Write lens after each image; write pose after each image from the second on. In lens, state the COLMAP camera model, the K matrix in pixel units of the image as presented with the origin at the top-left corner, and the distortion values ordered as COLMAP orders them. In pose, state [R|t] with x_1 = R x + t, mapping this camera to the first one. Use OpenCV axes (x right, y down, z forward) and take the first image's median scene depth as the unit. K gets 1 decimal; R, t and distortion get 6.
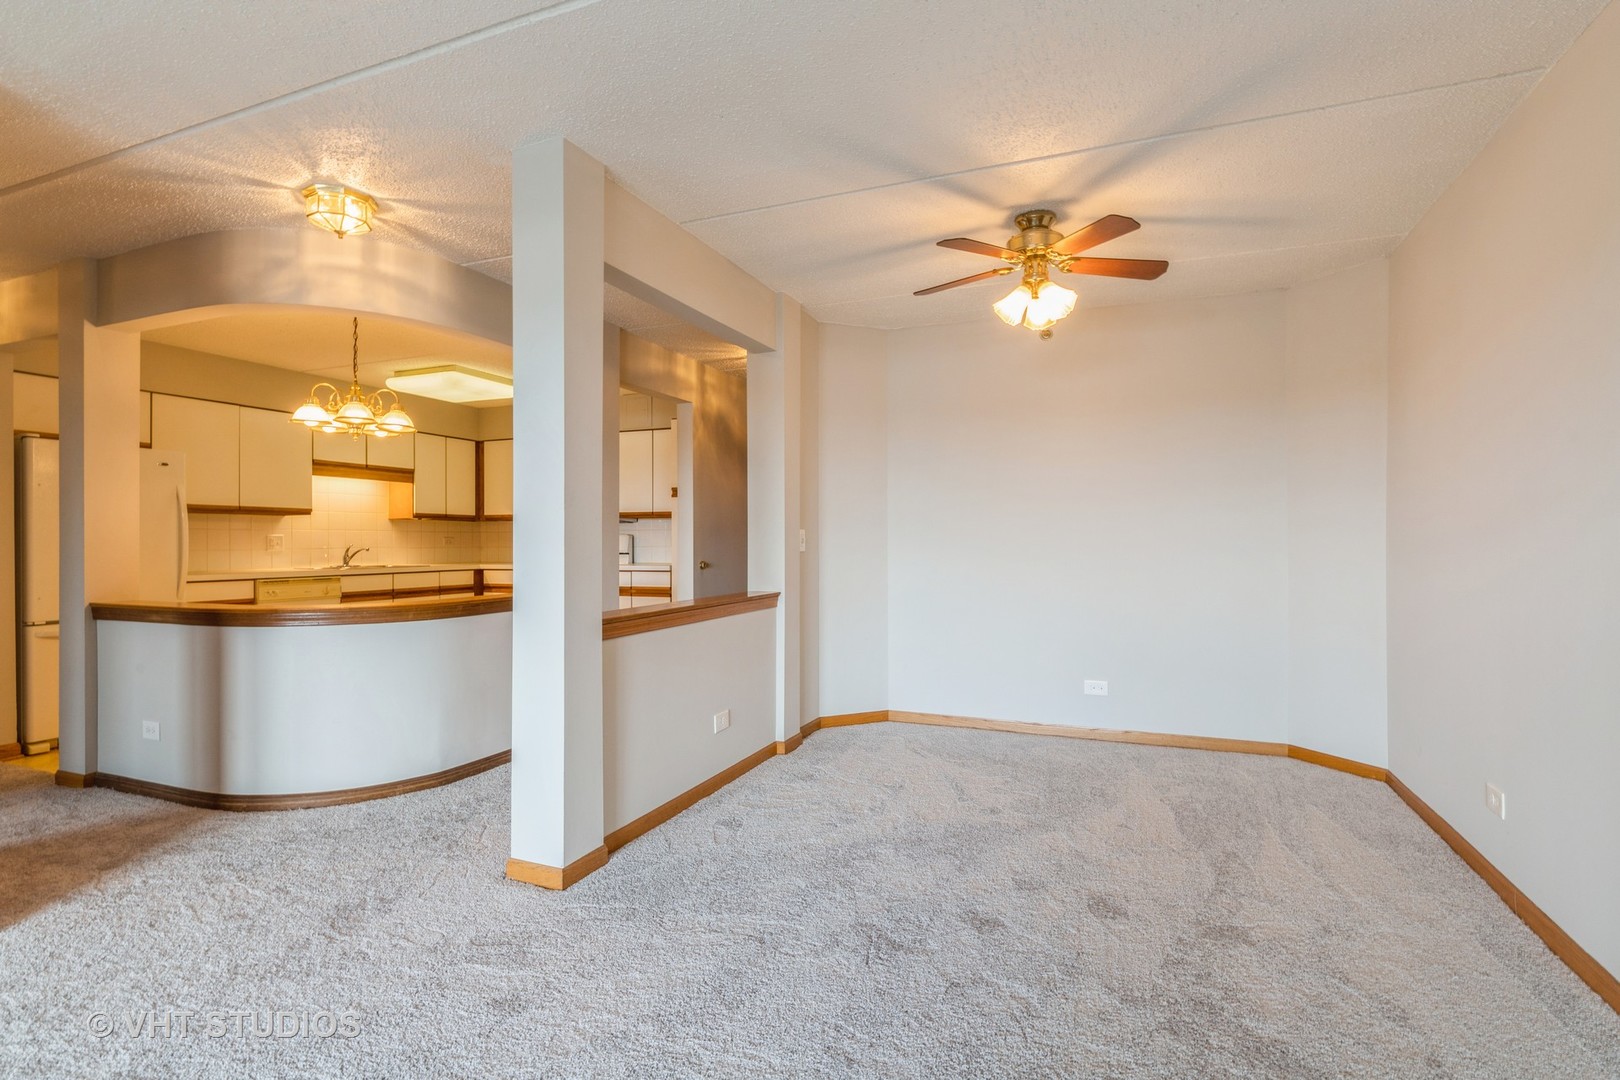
lens RADIAL K [[789.8, 0, 815.7], [0, 789.8, 544.6], [0, 0, 1]] dist [-0.004576, -0.001375]
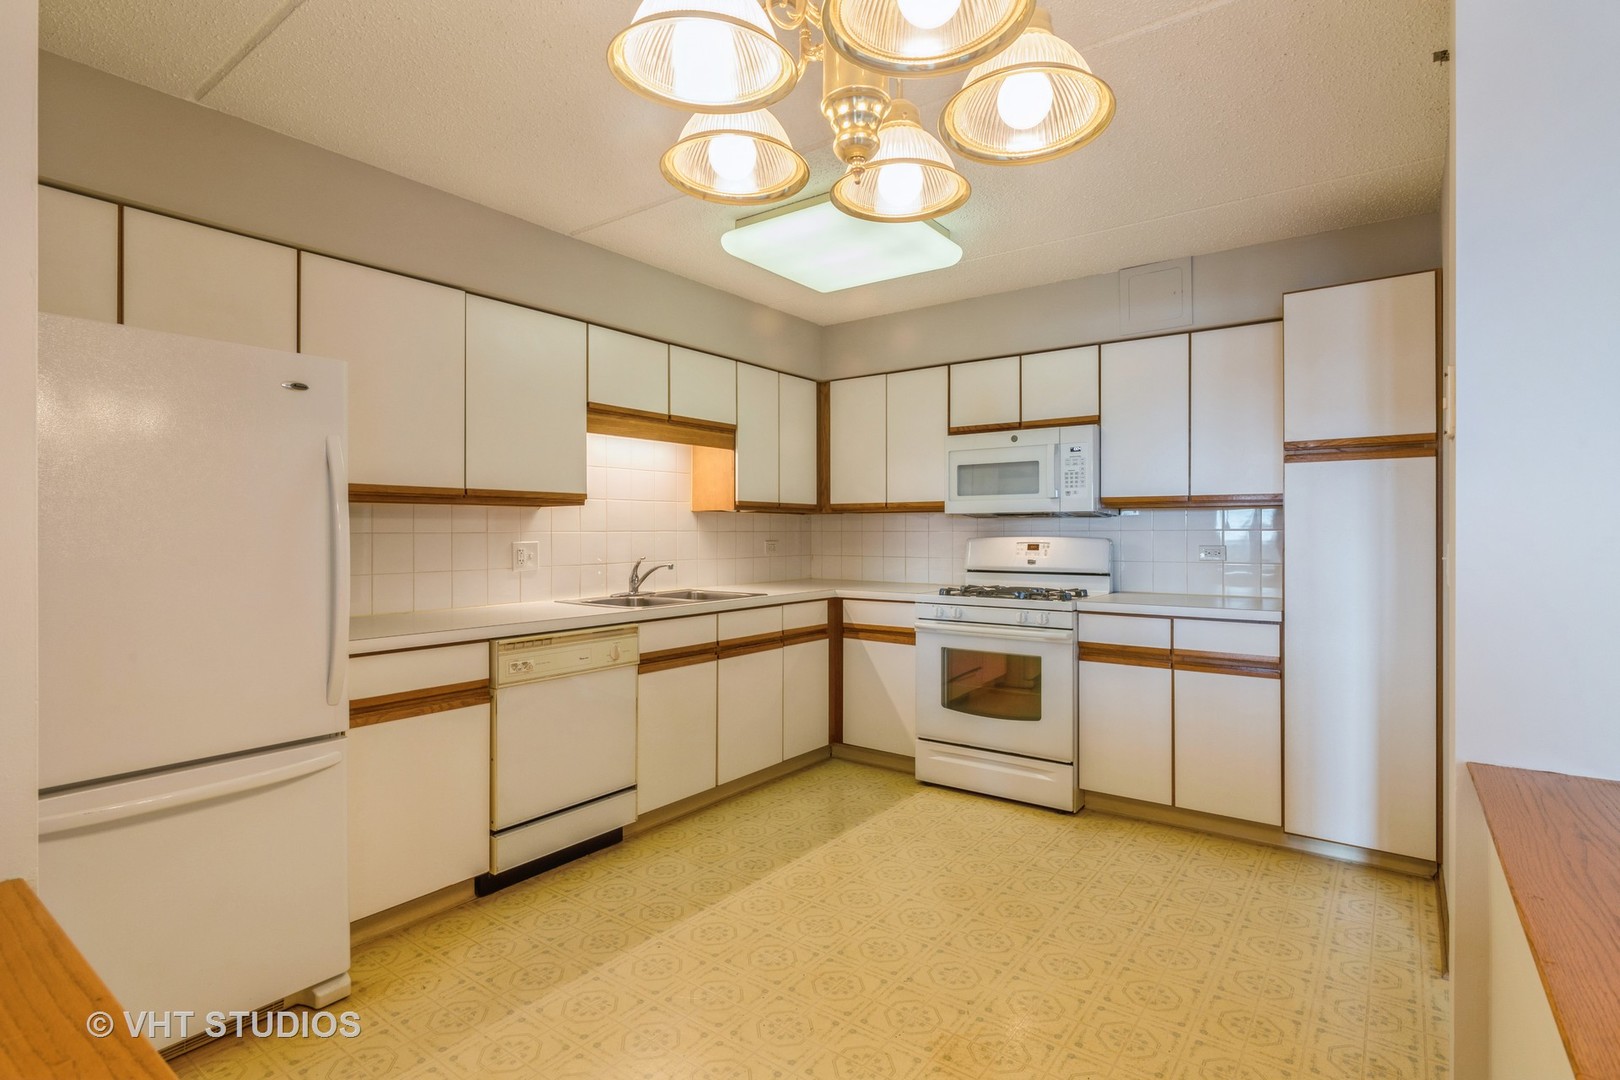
lens RADIAL K [[789.8, 0, 806.2], [0, 789.8, 530.1], [0, 0, 1]] dist [-0.004576, -0.001375]
pose [[0.969282, 0.003001, -0.245935, -0.455985], [-0.003387, 0.999994, -0.001146, -0.026051], [0.245930, 0.001944, 0.969286, 0.649072]]
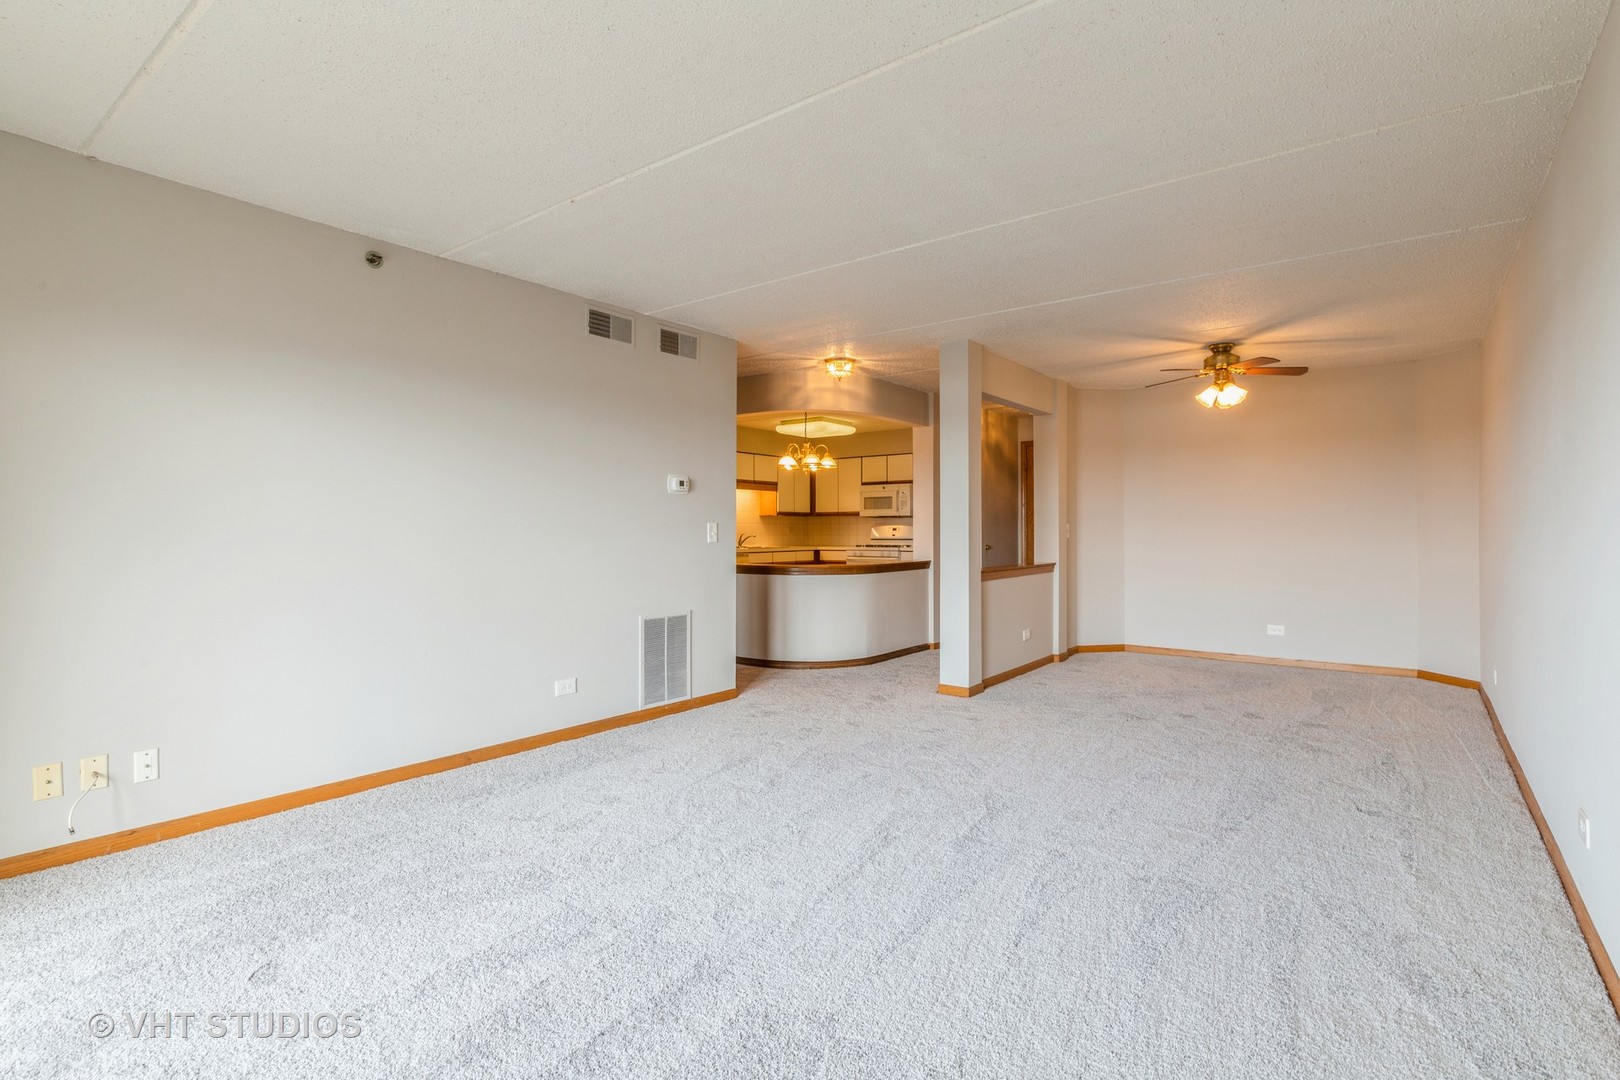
lens RADIAL K [[789.8, 0, 808.4], [0, 789.8, 532.0], [0, 0, 1]] dist [-0.004576, -0.001375]
pose [[0.965948, 0.000282, -0.258737, -0.100232], [-0.000380, 1.000000, -0.000326, -0.001872], [0.258737, 0.000413, 0.965948, -0.600740]]
